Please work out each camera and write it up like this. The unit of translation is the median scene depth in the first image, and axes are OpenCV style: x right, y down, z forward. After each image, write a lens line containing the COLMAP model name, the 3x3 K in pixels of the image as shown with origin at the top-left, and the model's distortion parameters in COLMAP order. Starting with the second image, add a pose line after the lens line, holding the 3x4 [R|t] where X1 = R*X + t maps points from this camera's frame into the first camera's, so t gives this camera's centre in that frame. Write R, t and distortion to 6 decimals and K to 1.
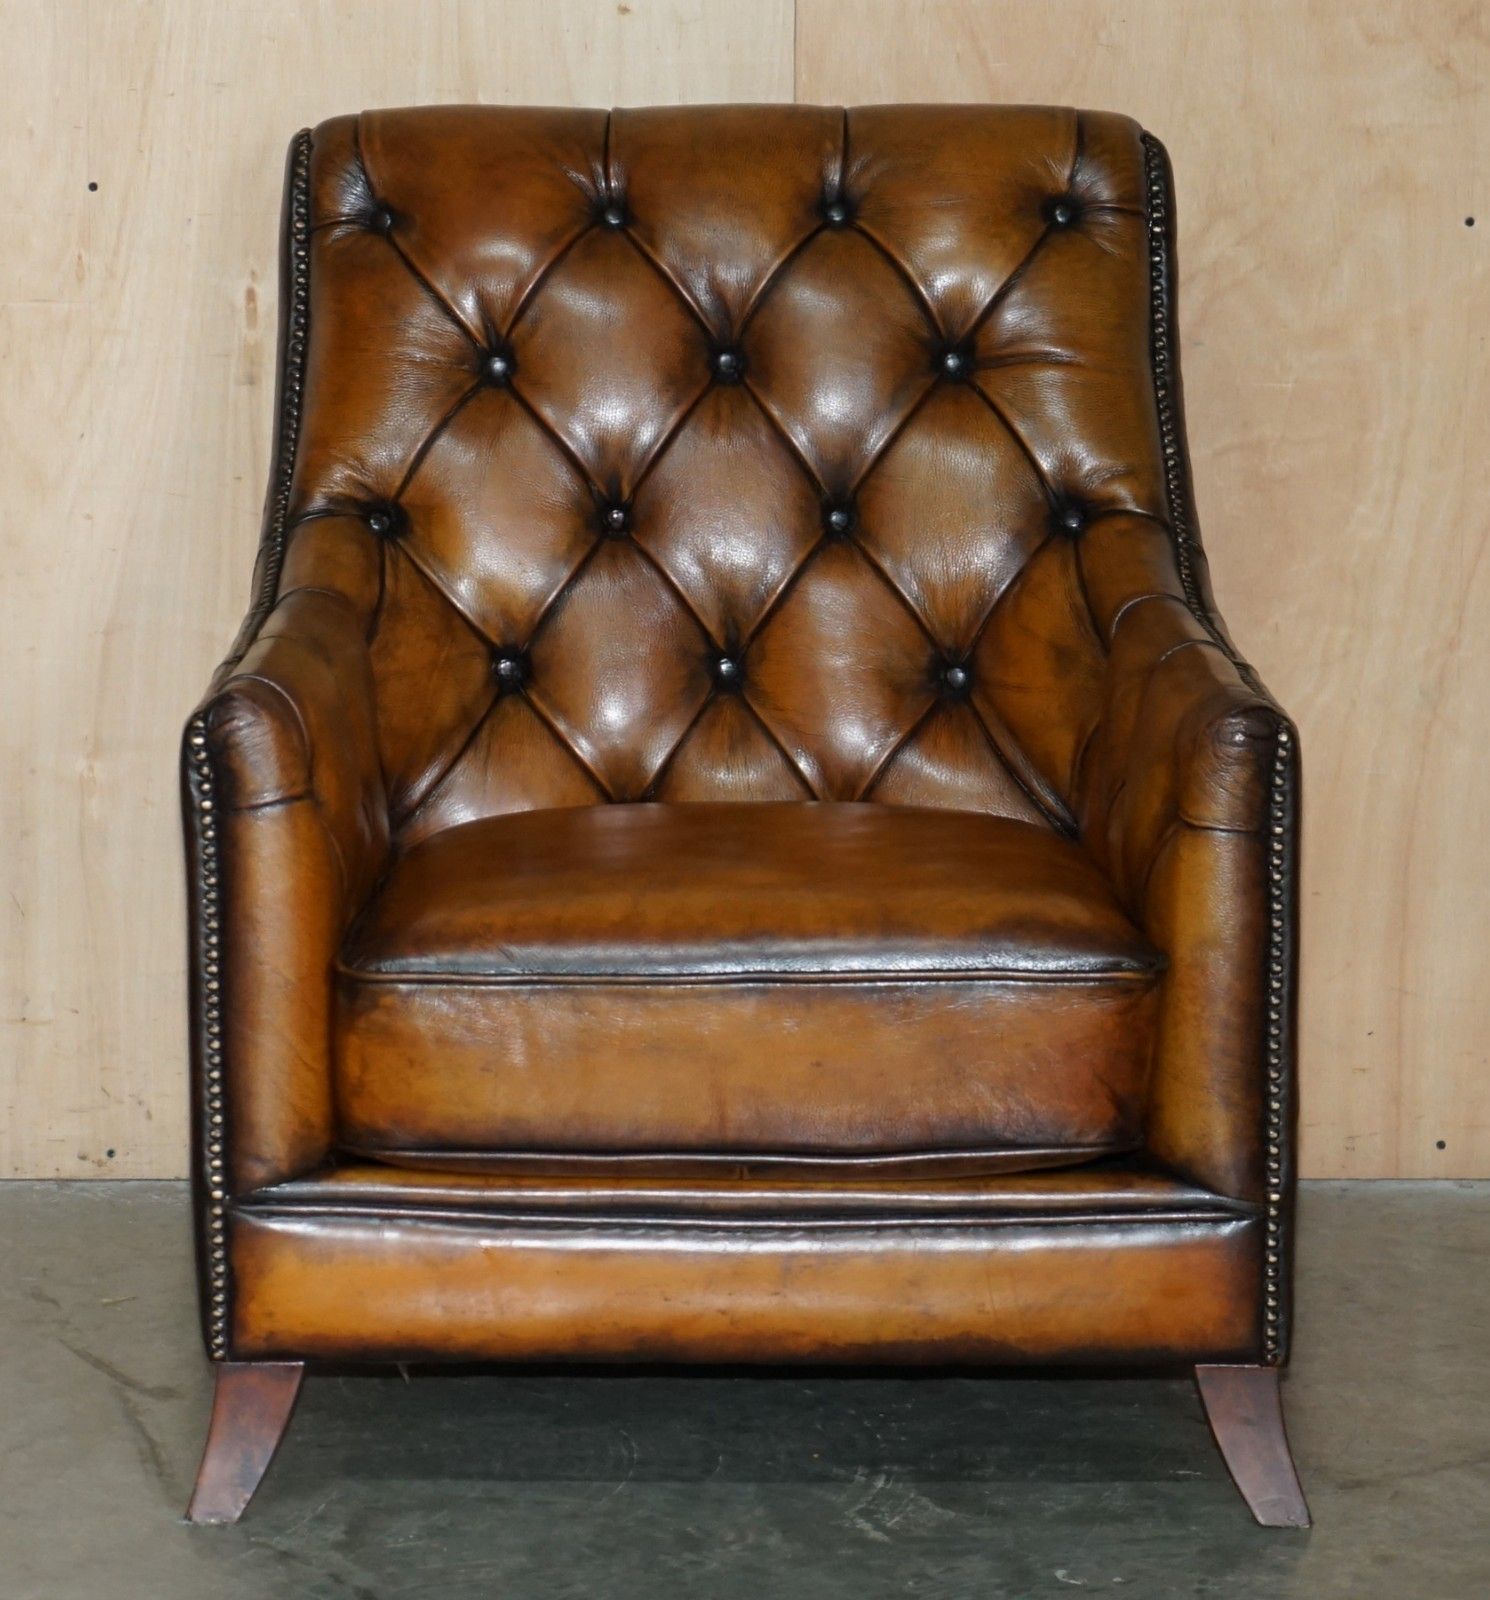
lens RADIAL K [[6225.7, 0, 745.0], [0, 6225.7, 800.0], [0, 0, 1]] dist [-0.189360, 3.705032]
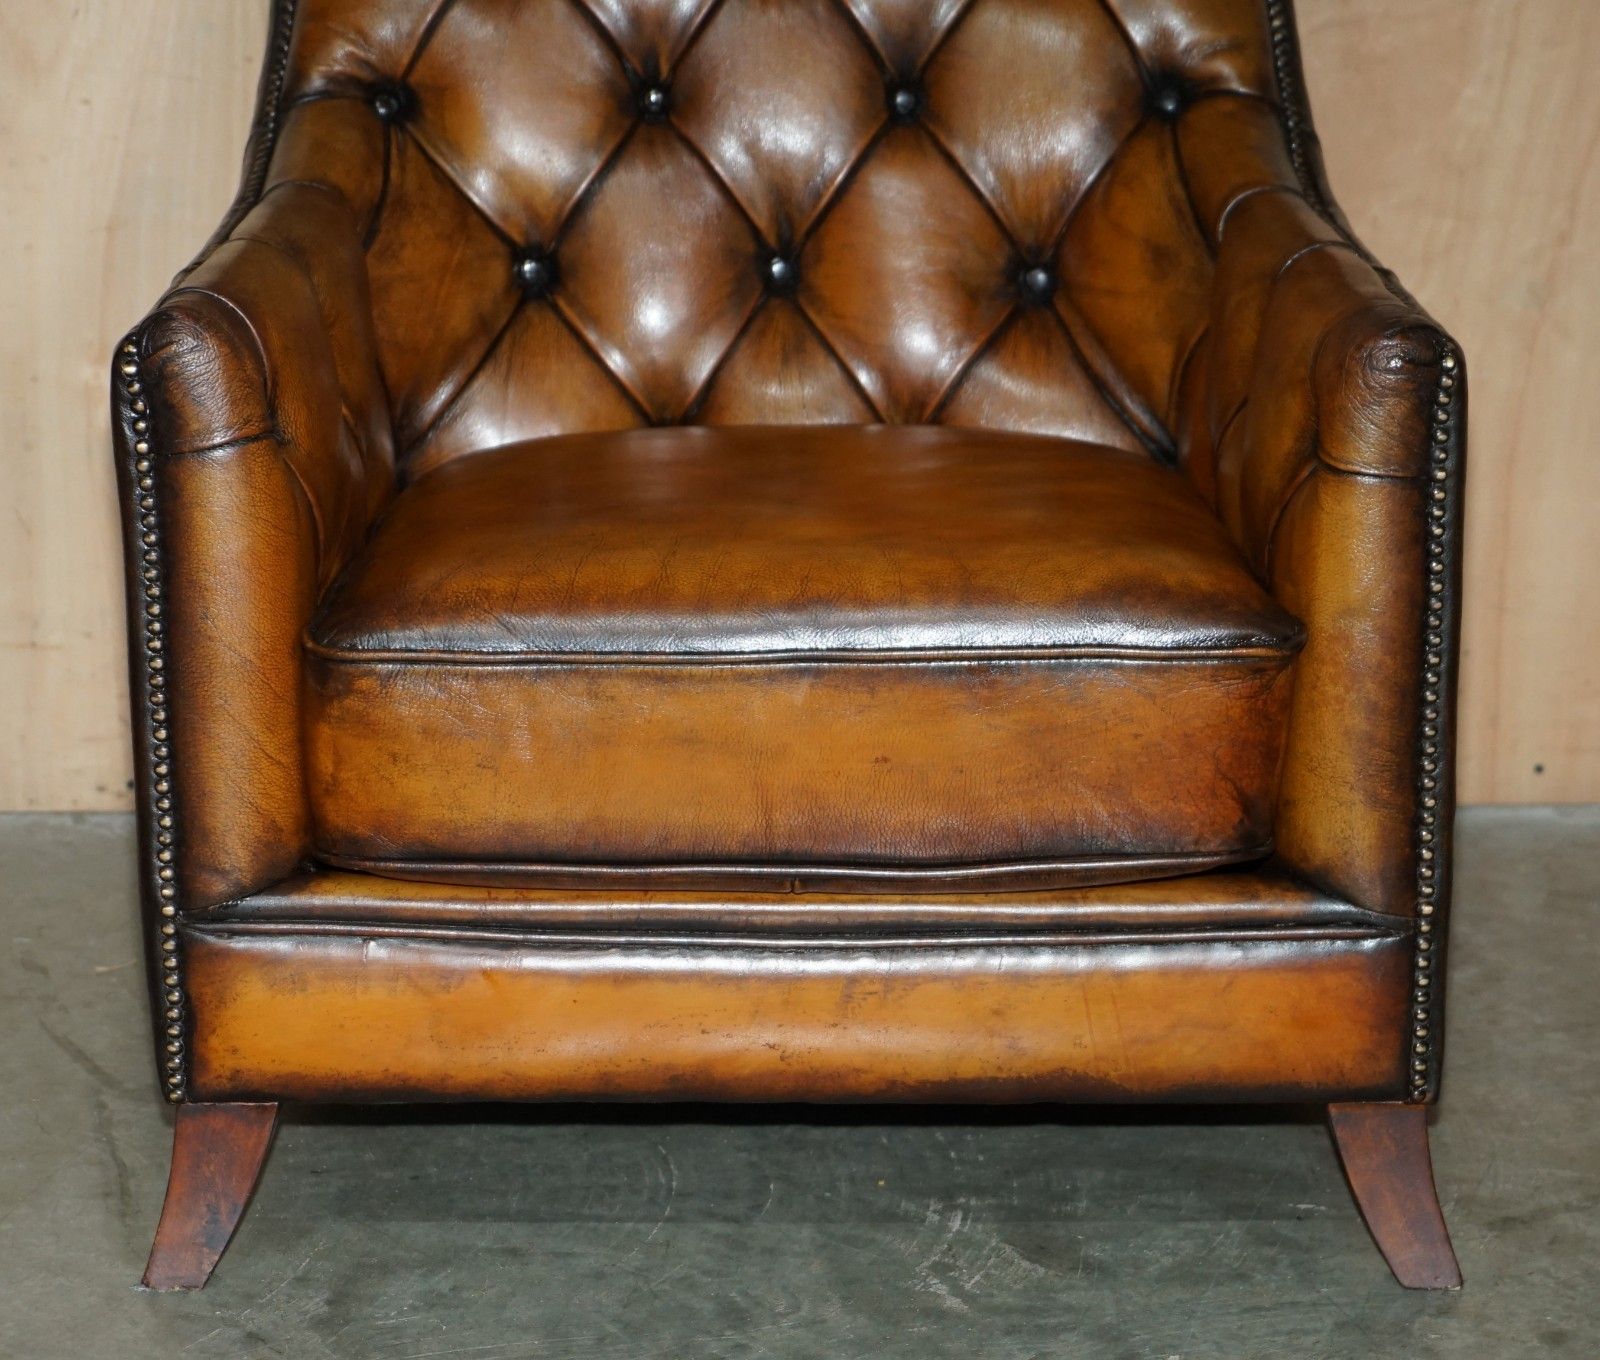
lens RADIAL K [[4330.6, 0, 854.7], [0, 4330.6, 754.1], [0, 0, 1]] dist [-0.092953, 0.629530]
pose [[0.999971, -0.002598, 0.007091, 0.003547], [0.001875, 0.994973, 0.100129, -0.015291], [-0.007315, -0.100113, 0.994949, 0.407481]]
